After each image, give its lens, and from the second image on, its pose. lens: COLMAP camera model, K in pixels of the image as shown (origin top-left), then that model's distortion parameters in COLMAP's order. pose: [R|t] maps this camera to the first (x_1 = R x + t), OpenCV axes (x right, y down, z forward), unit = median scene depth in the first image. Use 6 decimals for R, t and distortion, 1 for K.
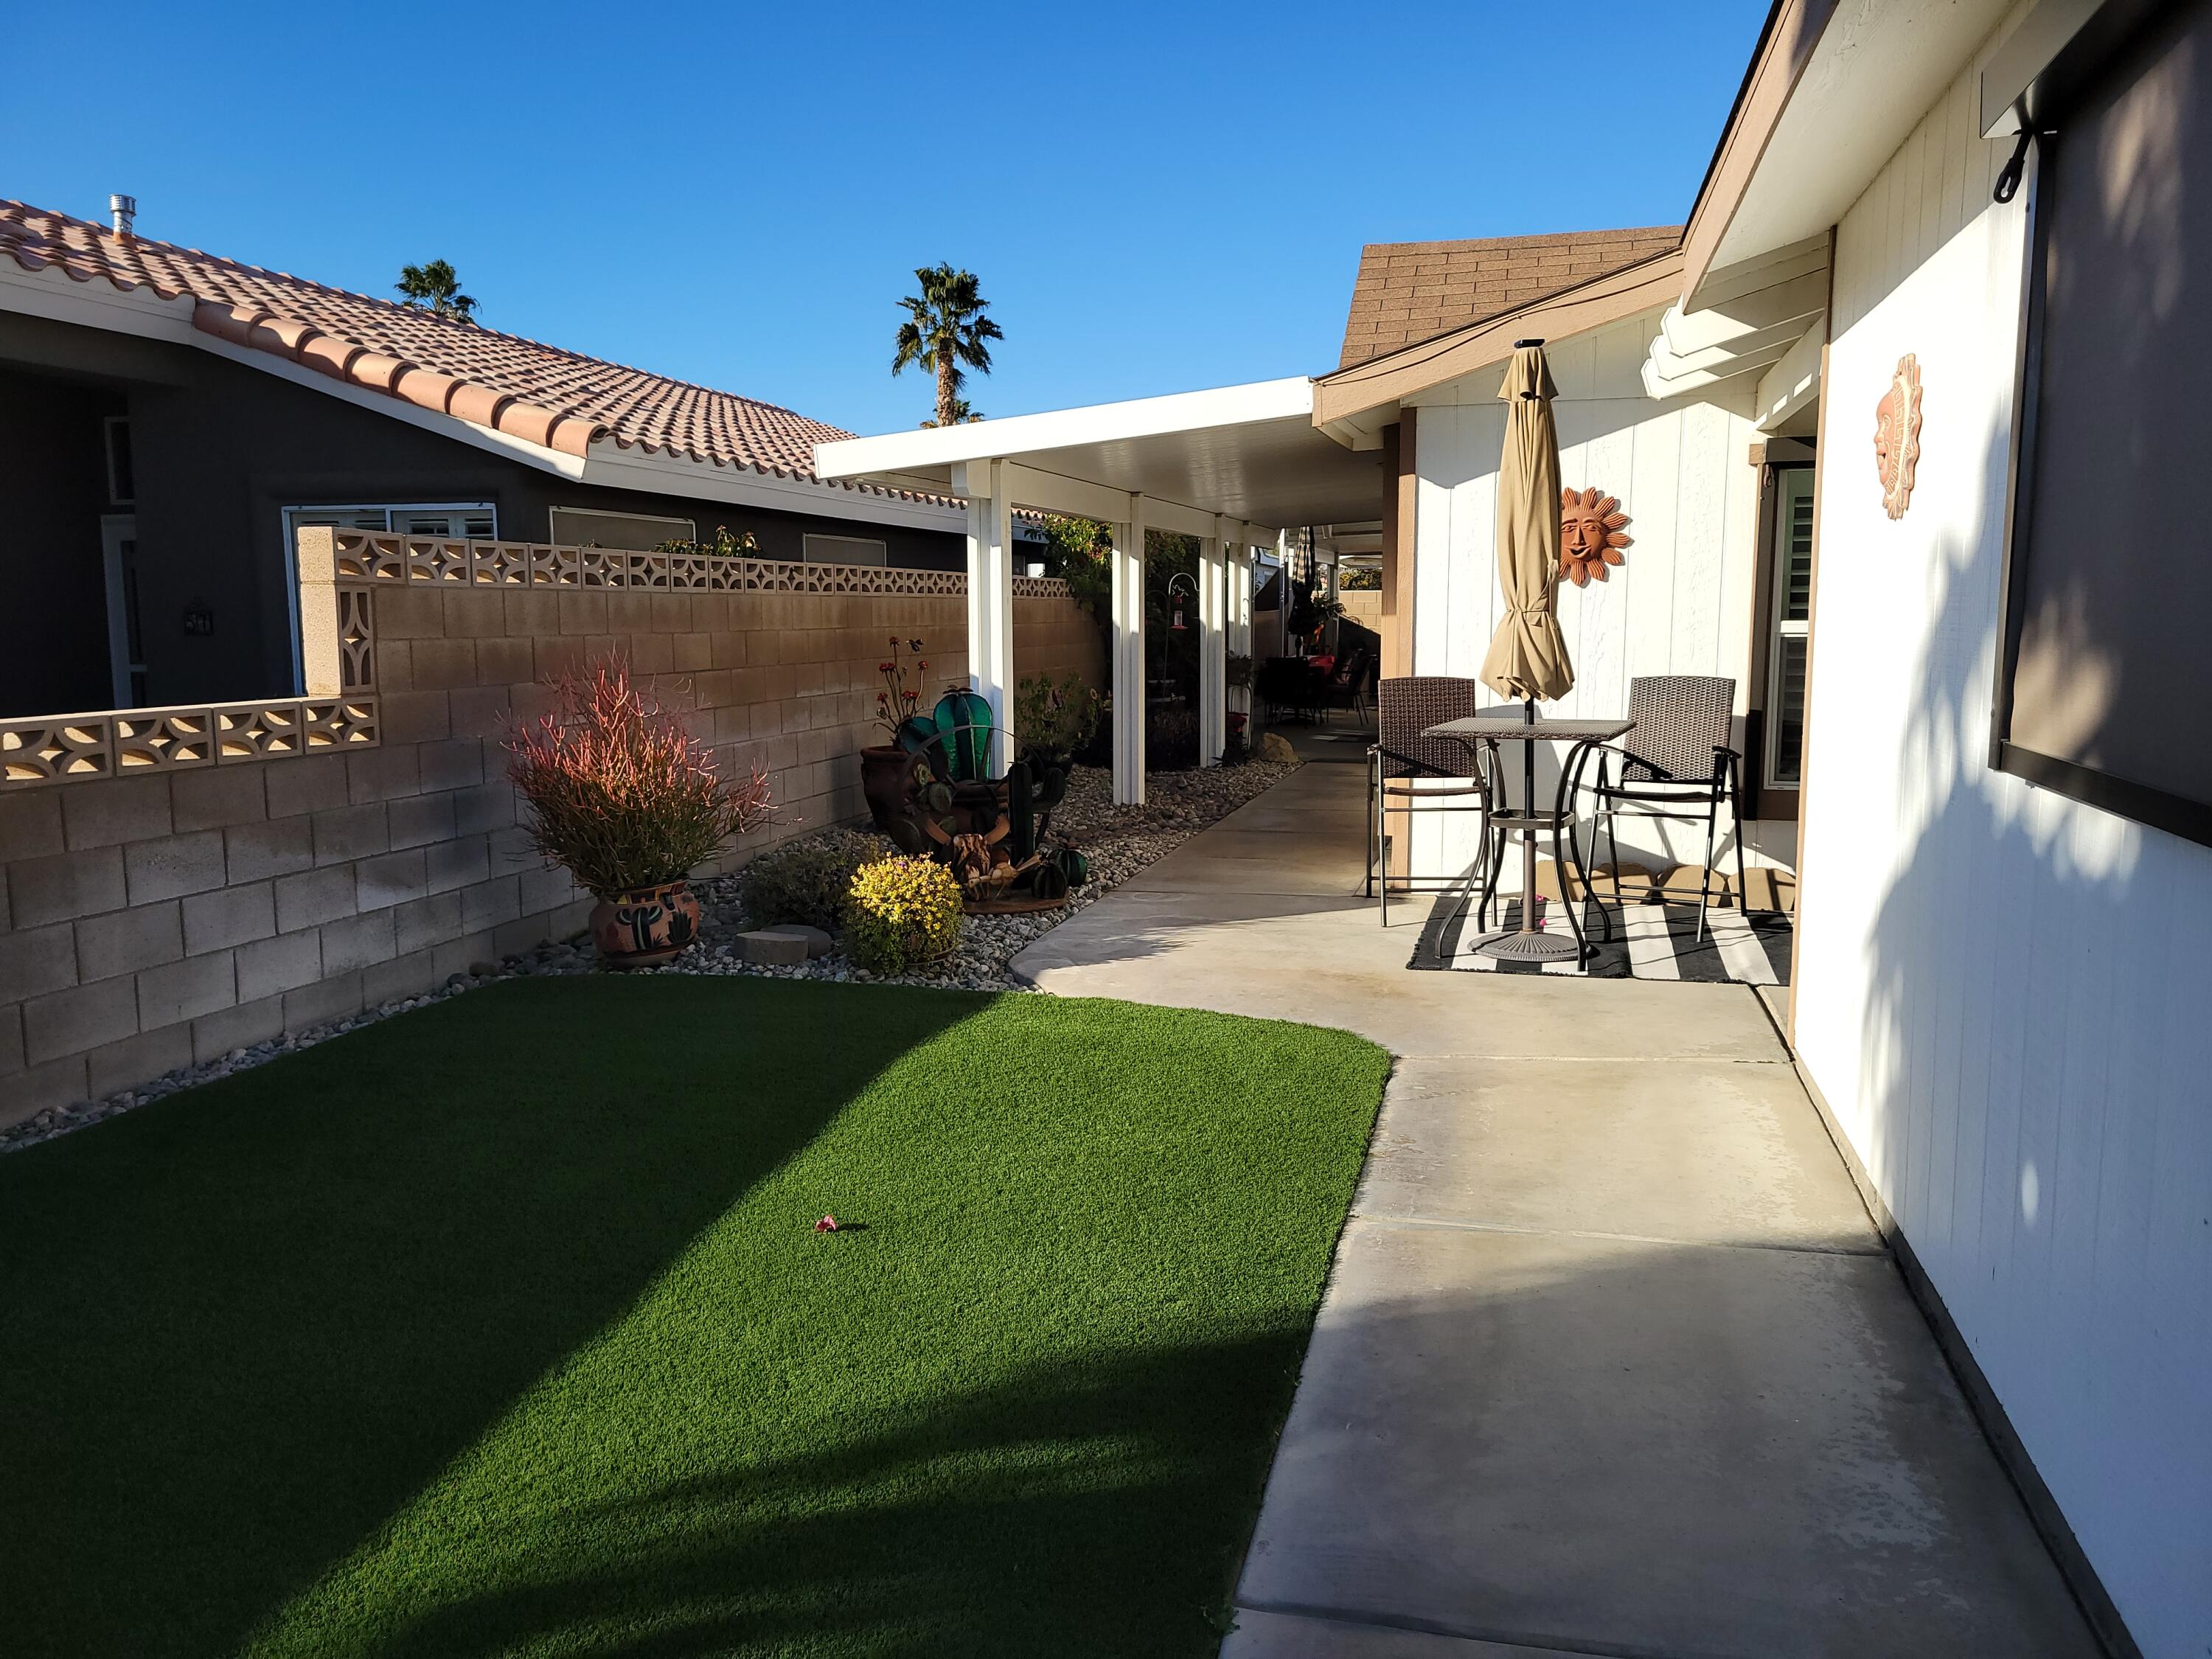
lens RADIAL K [[1656.3, 0, 1097.8], [0, 1656.3, 826.2], [0, 0, 1]] dist [0.058594, -0.043045]
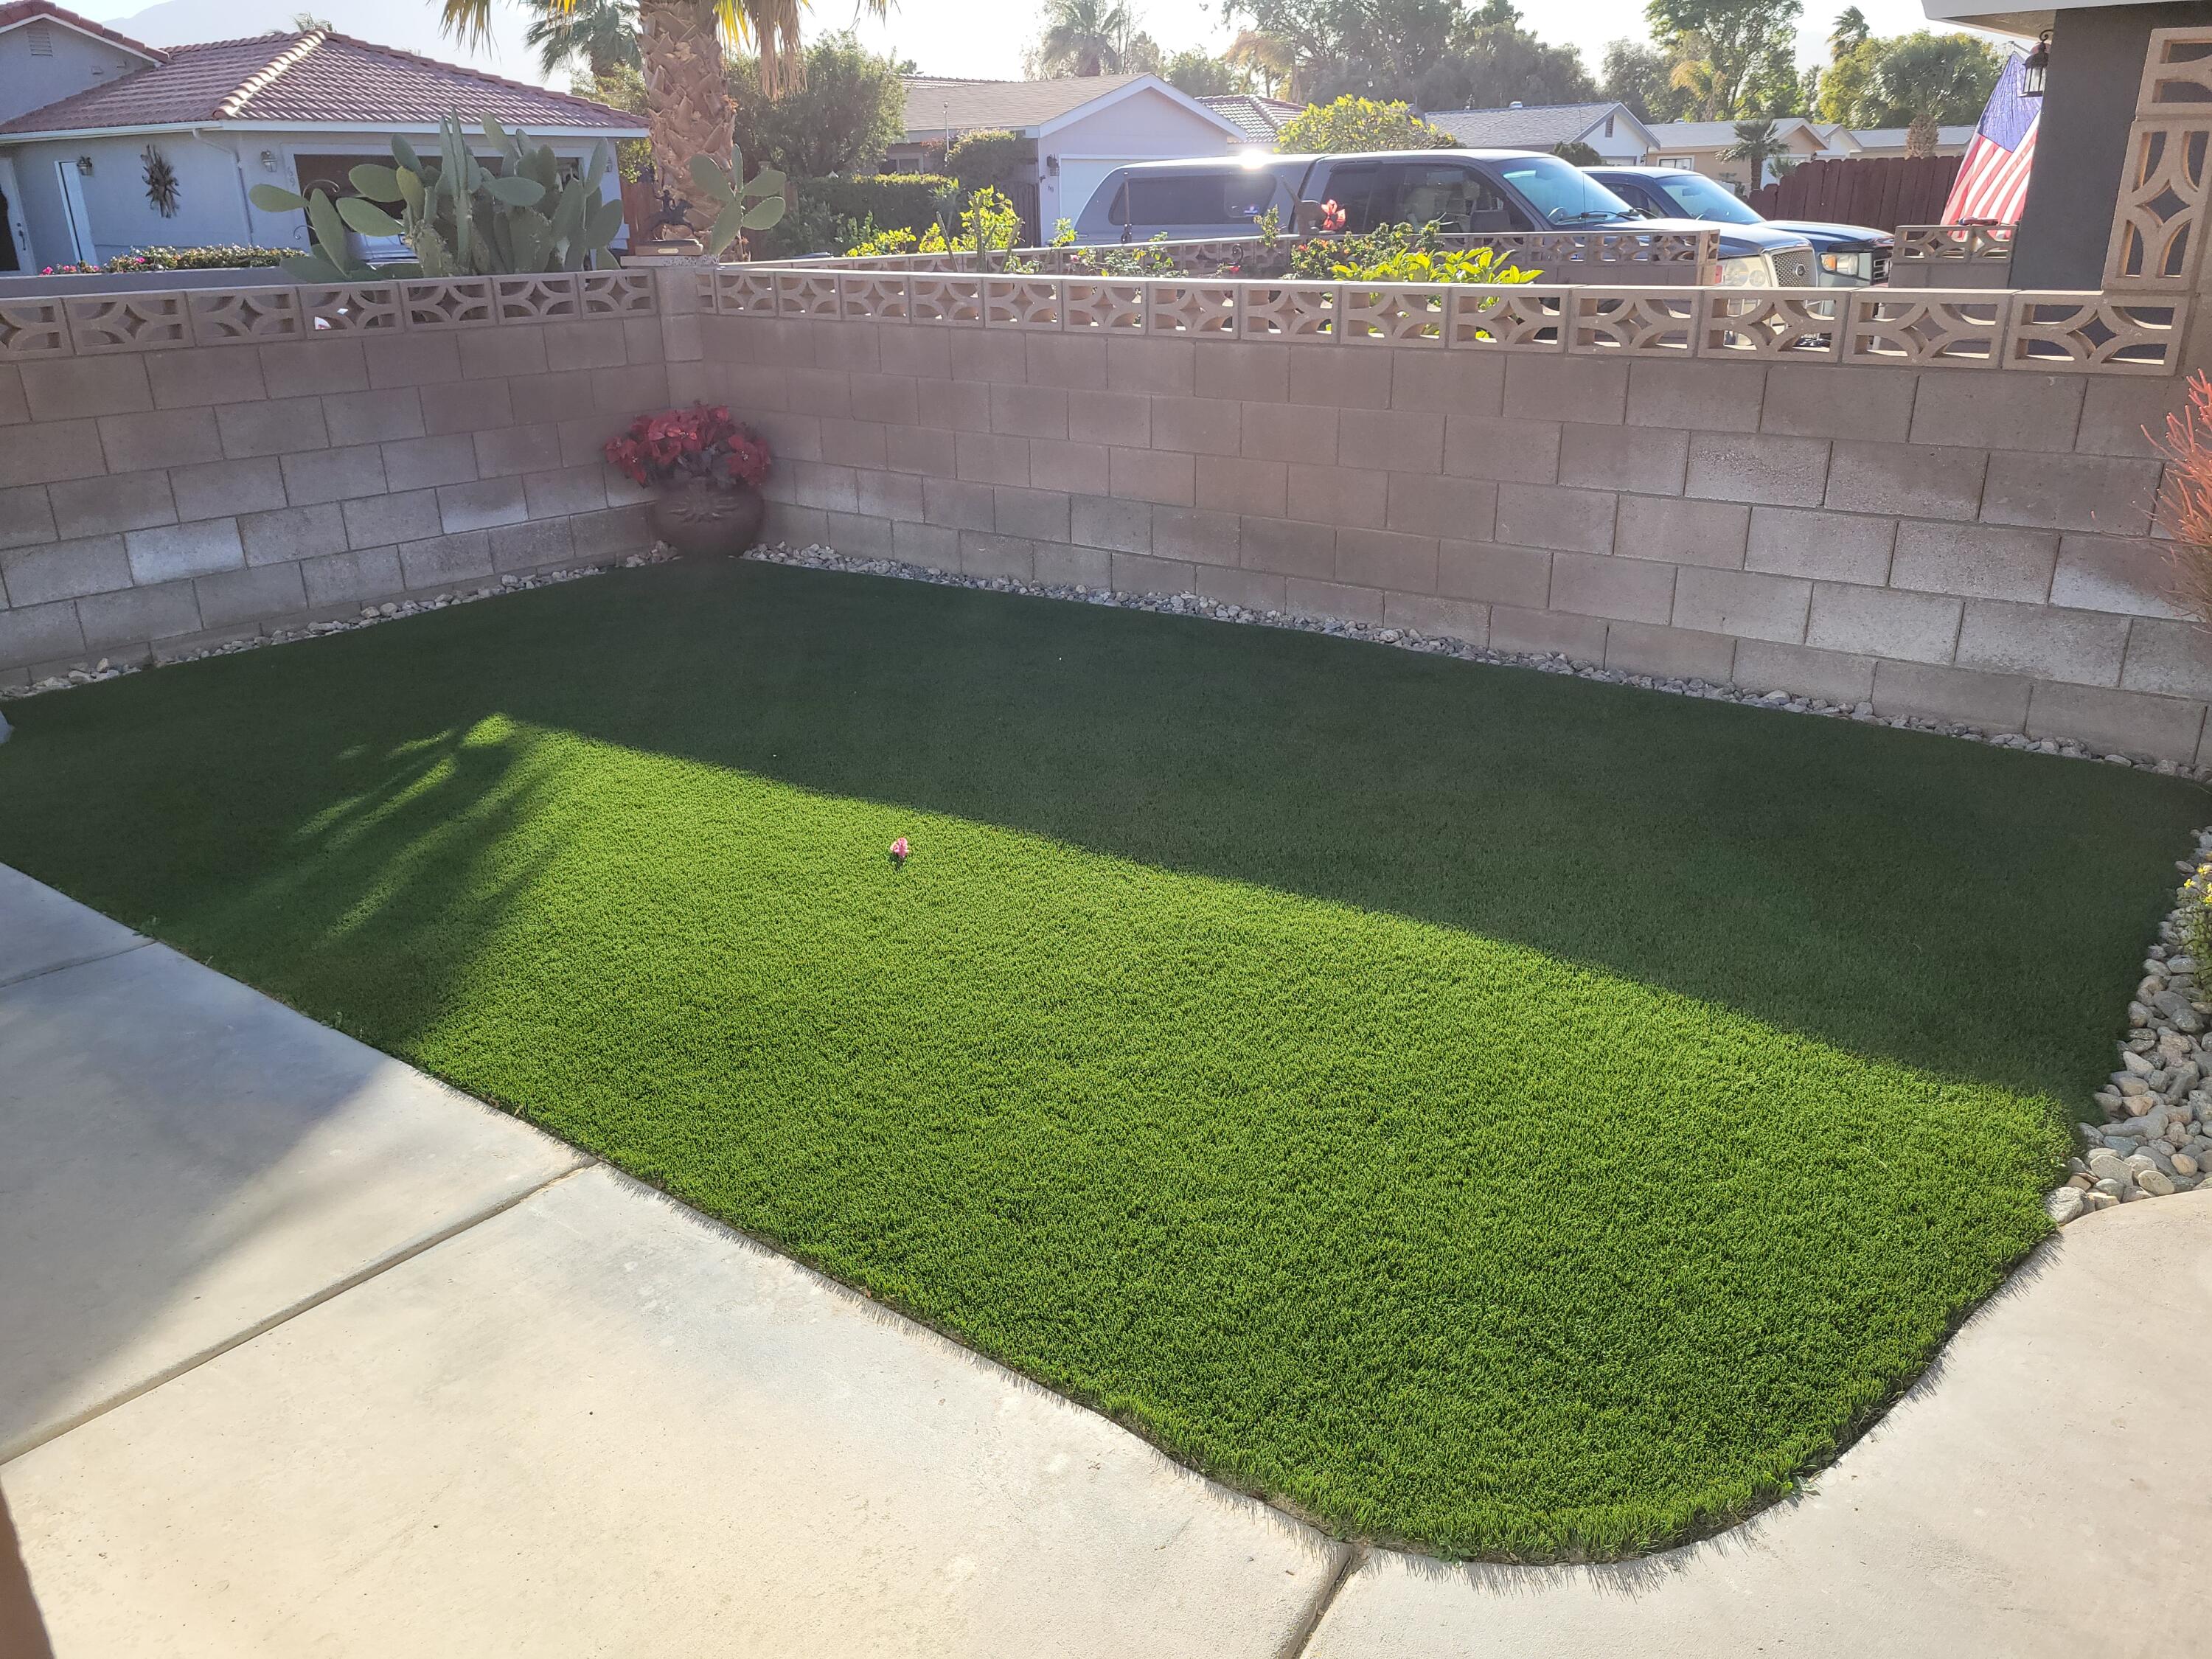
lens RADIAL K [[1656.3, 0, 1102.7], [0, 1656.3, 827.2], [0, 0, 1]] dist [0.058594, -0.043045]
pose [[-0.403867, 0.332023, -0.852439, 0.418162], [-0.102665, 0.909477, 0.402879, -0.122997], [0.909039, 0.250225, -0.333220, 0.970945]]
